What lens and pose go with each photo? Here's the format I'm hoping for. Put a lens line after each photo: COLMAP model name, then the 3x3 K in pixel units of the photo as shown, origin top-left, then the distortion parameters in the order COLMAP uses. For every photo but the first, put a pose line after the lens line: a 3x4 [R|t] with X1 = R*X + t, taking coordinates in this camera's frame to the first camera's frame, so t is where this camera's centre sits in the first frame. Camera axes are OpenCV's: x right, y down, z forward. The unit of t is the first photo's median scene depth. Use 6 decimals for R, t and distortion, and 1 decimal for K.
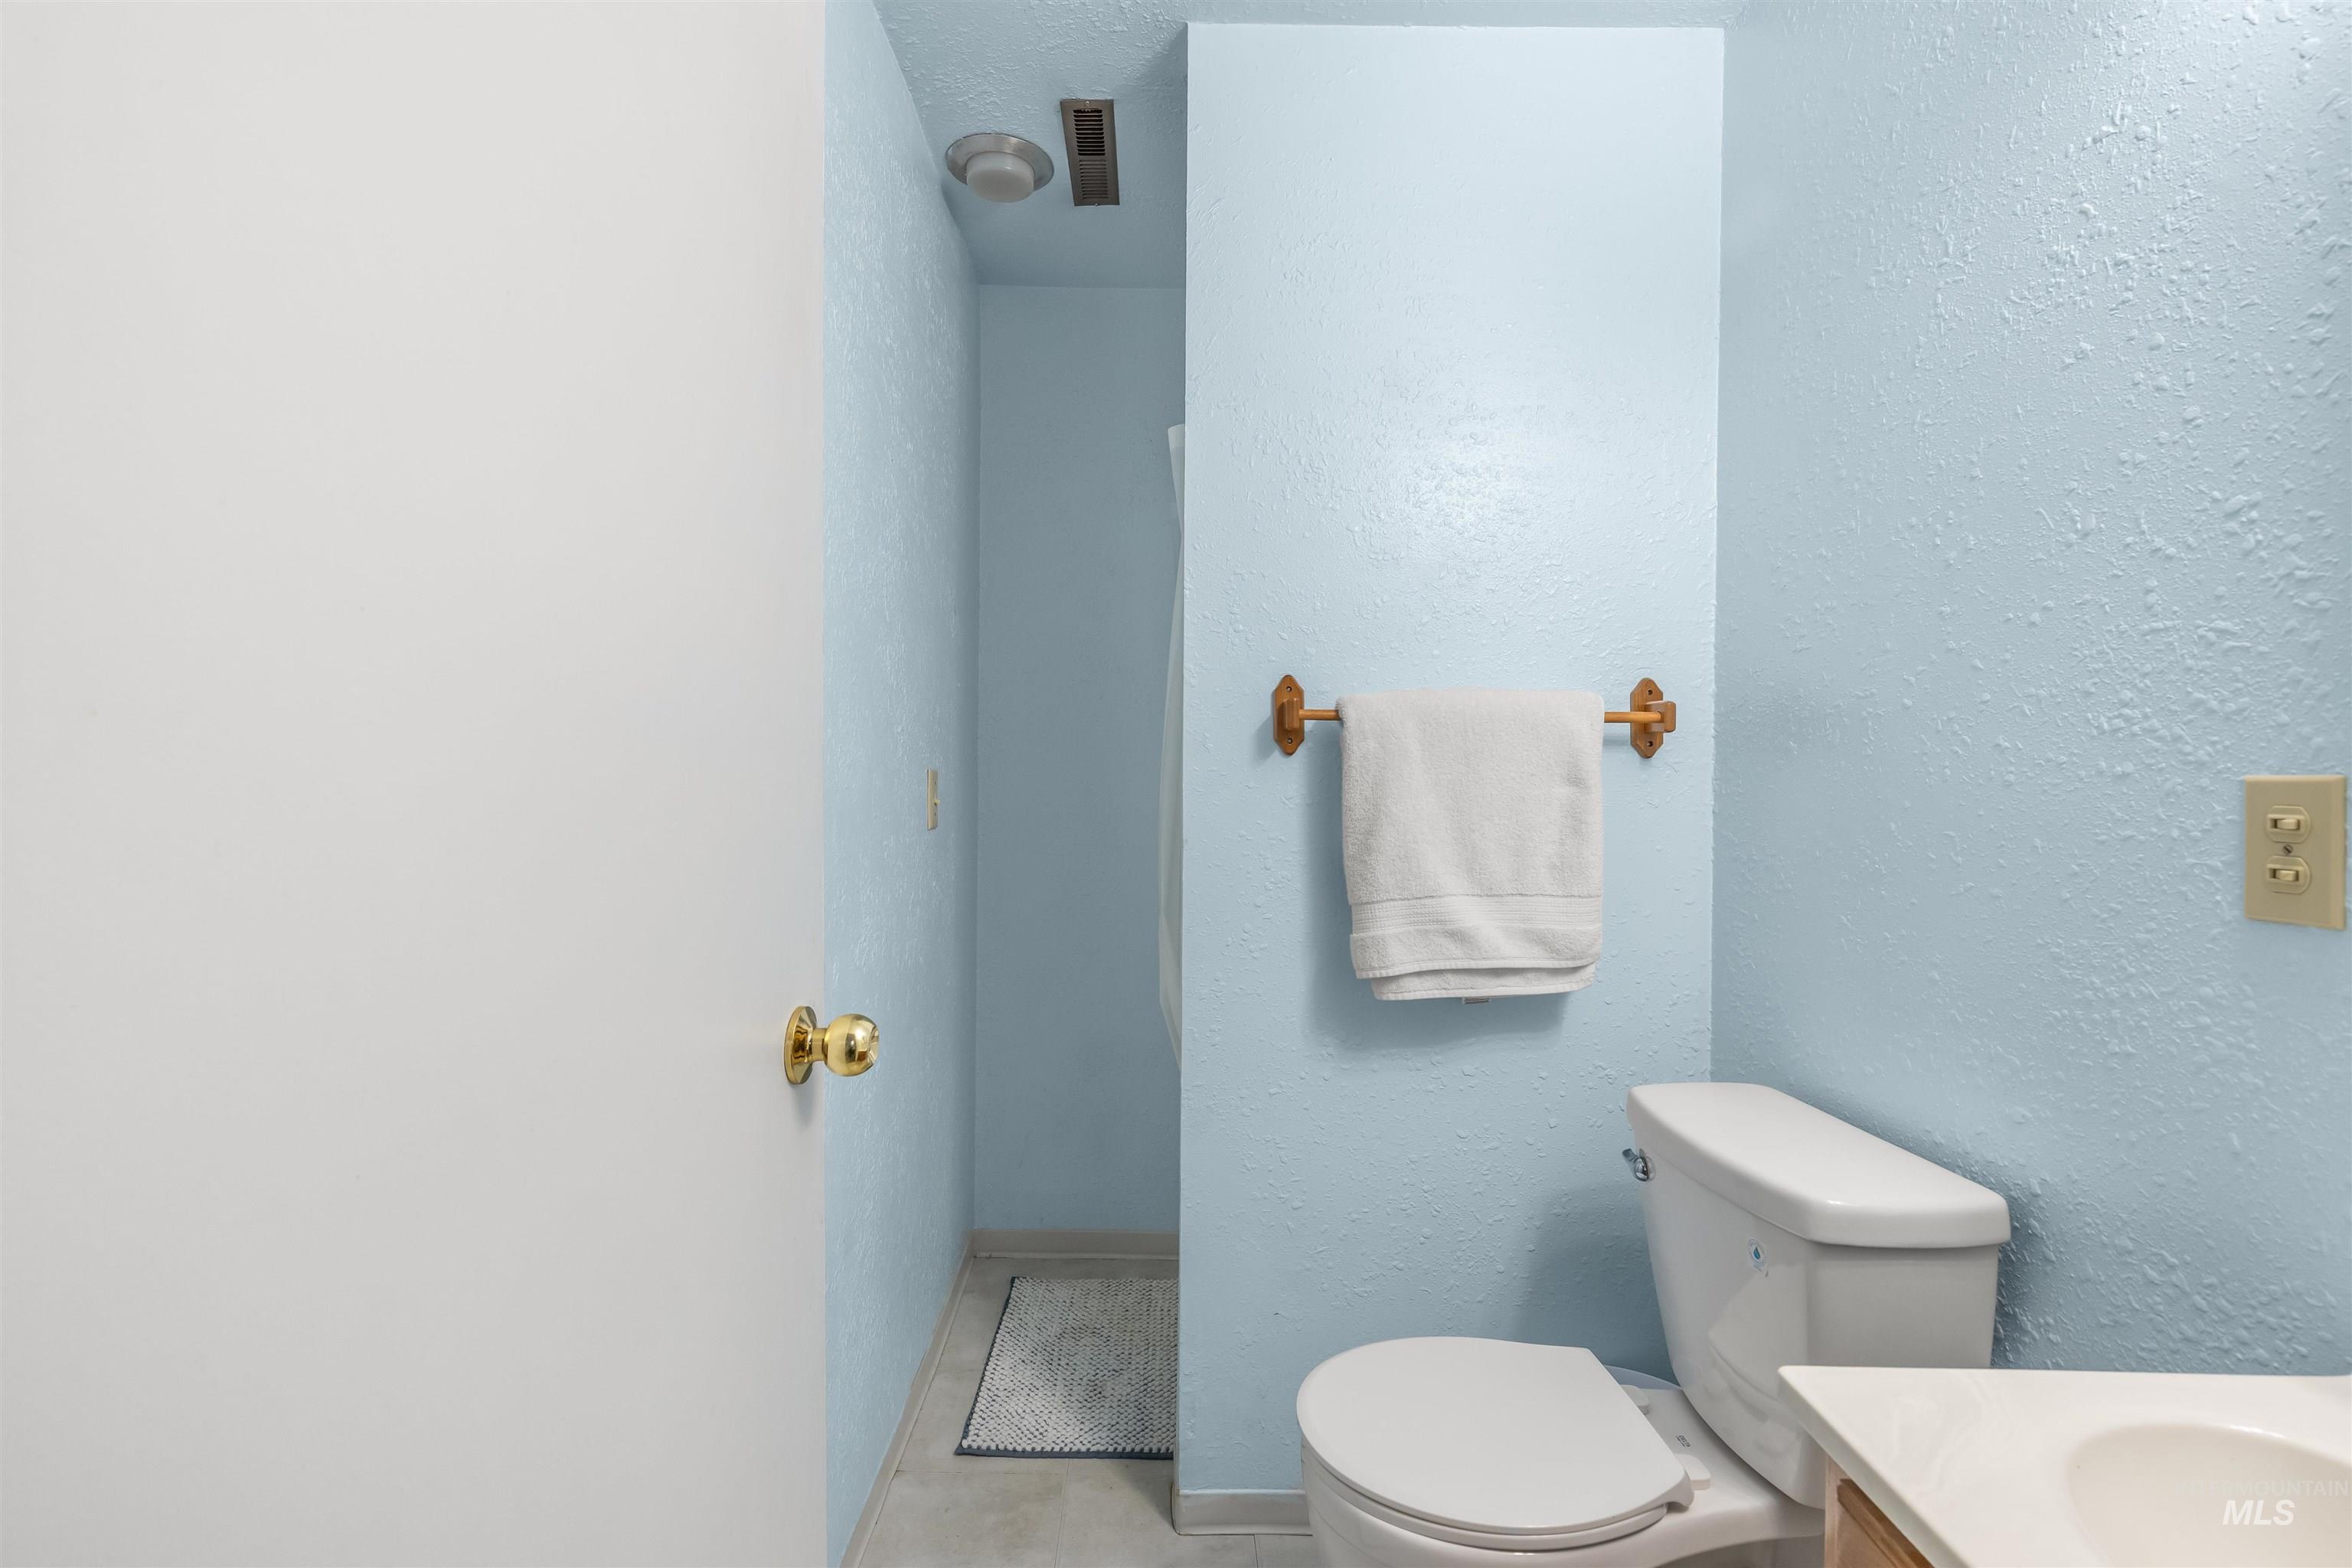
lens RADIAL K [[1045.9, 0, 1175.7], [0, 1045.9, 780.4], [0, 0, 1]] dist [0.000752, -0.001765]
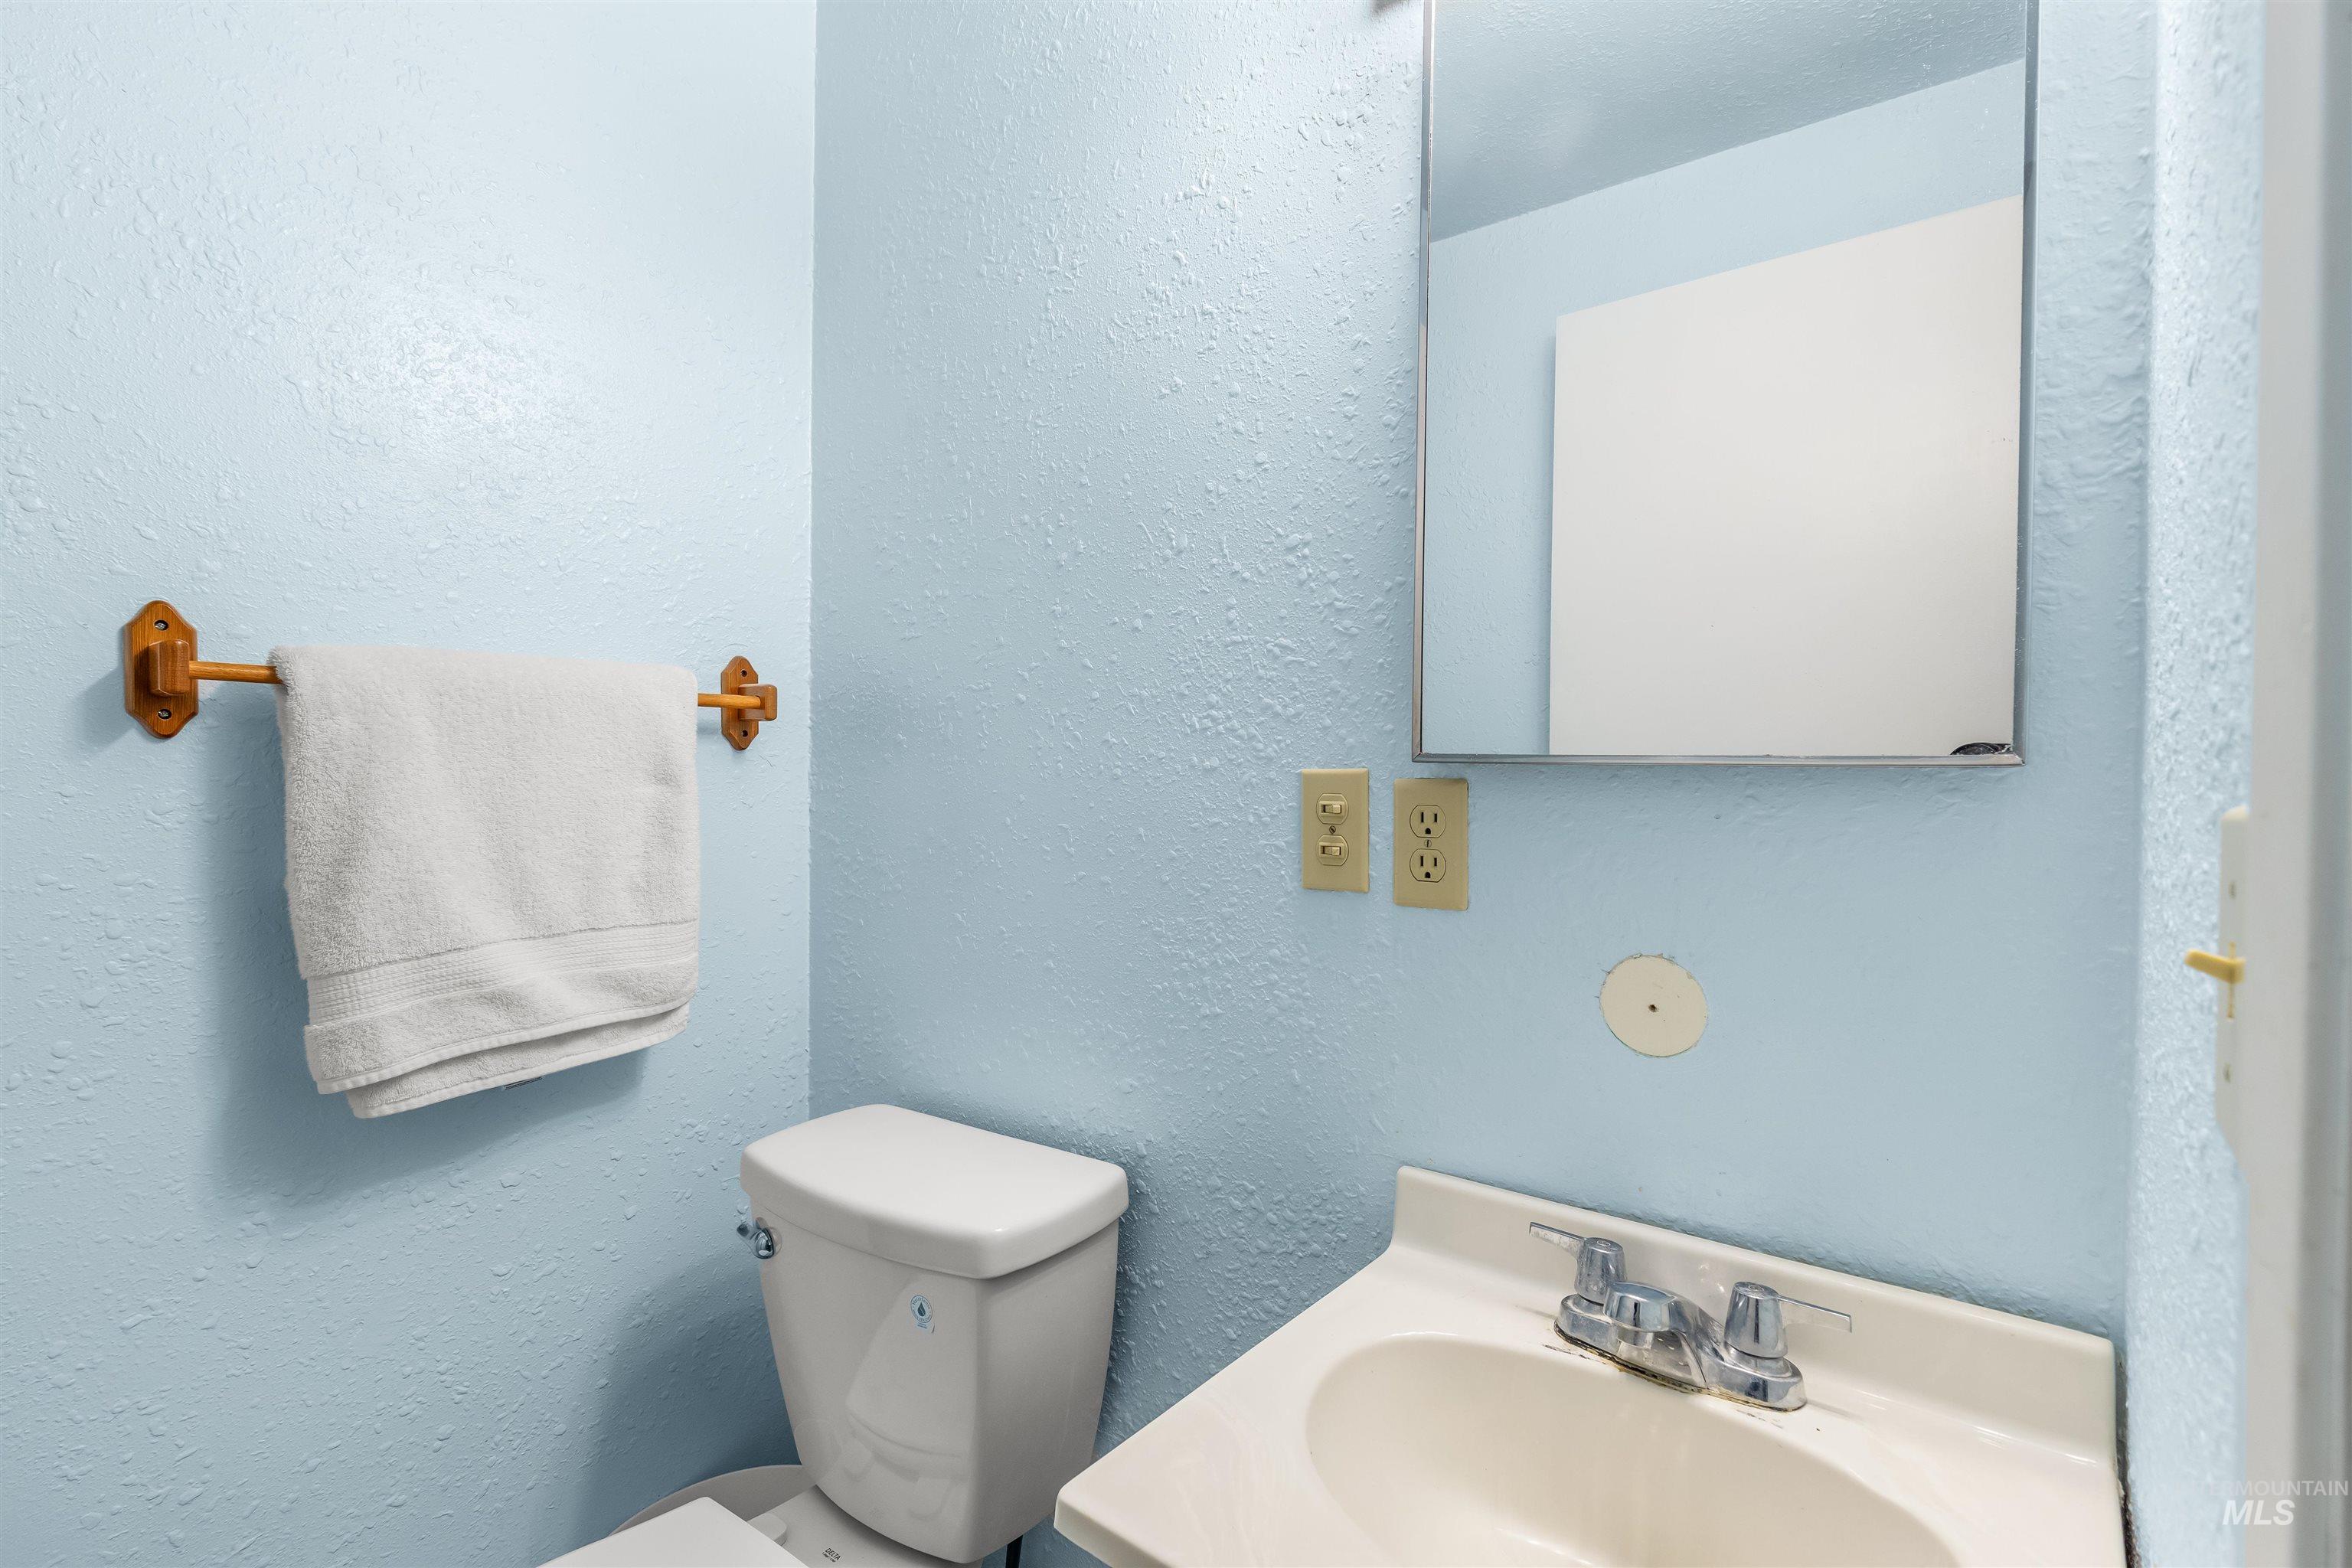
lens RADIAL K [[1045.9, 0, 1180.9], [0, 1045.9, 776.7], [0, 0, 1]] dist [0.000752, -0.001765]
pose [[0.614692, -0.009154, 0.788714, -0.003203], [0.007407, 0.999956, 0.005834, -0.002408], [-0.788732, 0.002256, 0.614733, 0.232977]]
